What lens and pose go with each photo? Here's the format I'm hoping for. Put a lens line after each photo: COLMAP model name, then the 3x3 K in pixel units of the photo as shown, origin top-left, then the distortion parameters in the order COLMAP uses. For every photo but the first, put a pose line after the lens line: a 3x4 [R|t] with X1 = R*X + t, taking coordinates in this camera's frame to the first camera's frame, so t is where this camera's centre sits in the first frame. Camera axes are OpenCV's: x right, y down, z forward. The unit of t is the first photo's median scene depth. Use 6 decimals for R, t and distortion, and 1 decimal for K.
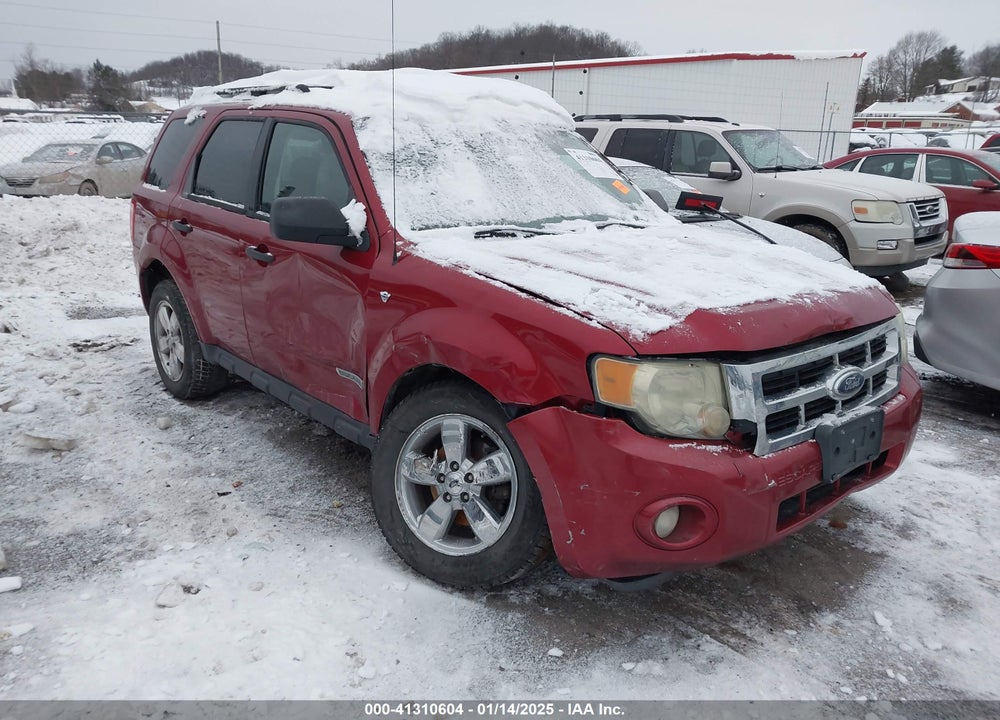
lens RADIAL K [[817.8, 0, 539.0], [0, 817.8, 381.5], [0, 0, 1]] dist [0.050523, -0.069816]
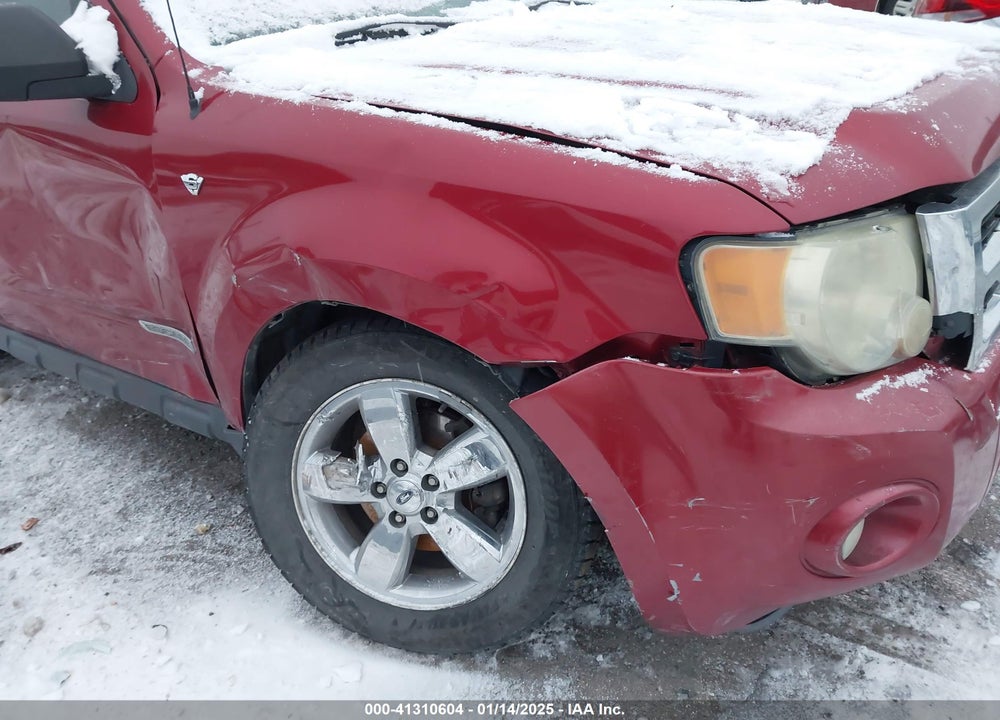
lens RADIAL K [[756.4, 0, 529.8], [0, 756.4, 384.8], [0, 0, 1]] dist [0.010580, -0.002132]
pose [[0.964912, -0.205827, 0.163032, -0.084670], [0.167370, 0.960551, 0.222104, -0.050909], [-0.202316, -0.187024, 0.961296, 0.459713]]
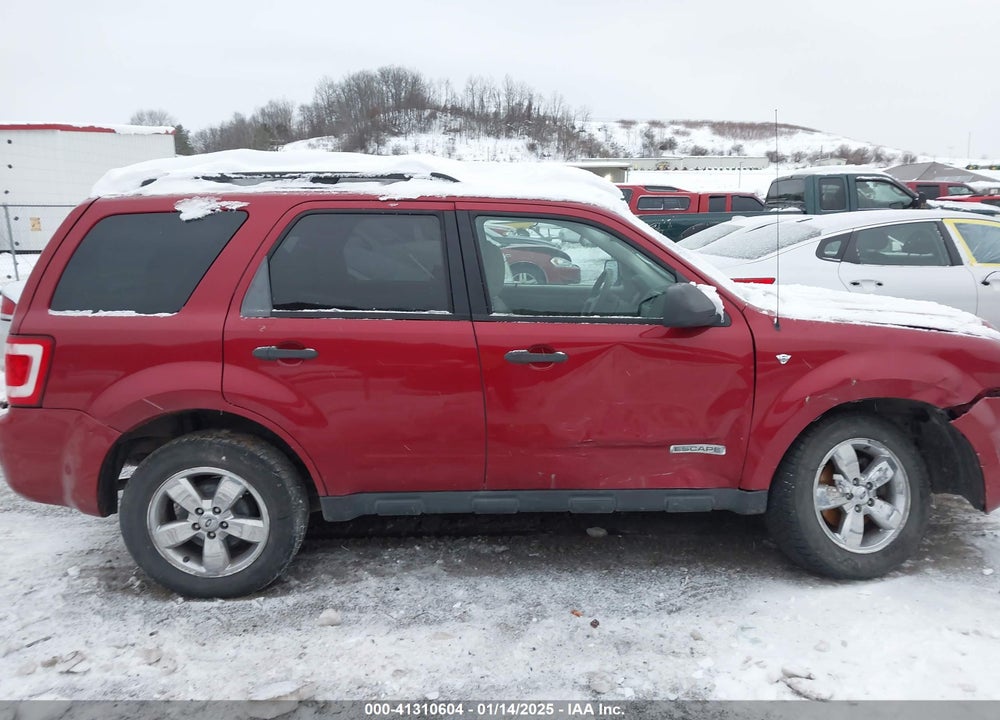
lens RADIAL K [[769.3, 0, 522.7], [0, 769.3, 389.3], [0, 0, 1]] dist [0.016041, -0.004095]
pose [[0.640186, -0.207070, 0.739787, -1.184636], [0.246565, 0.967424, 0.057418, -0.208034], [-0.727577, 0.145648, 0.670387, 0.543294]]
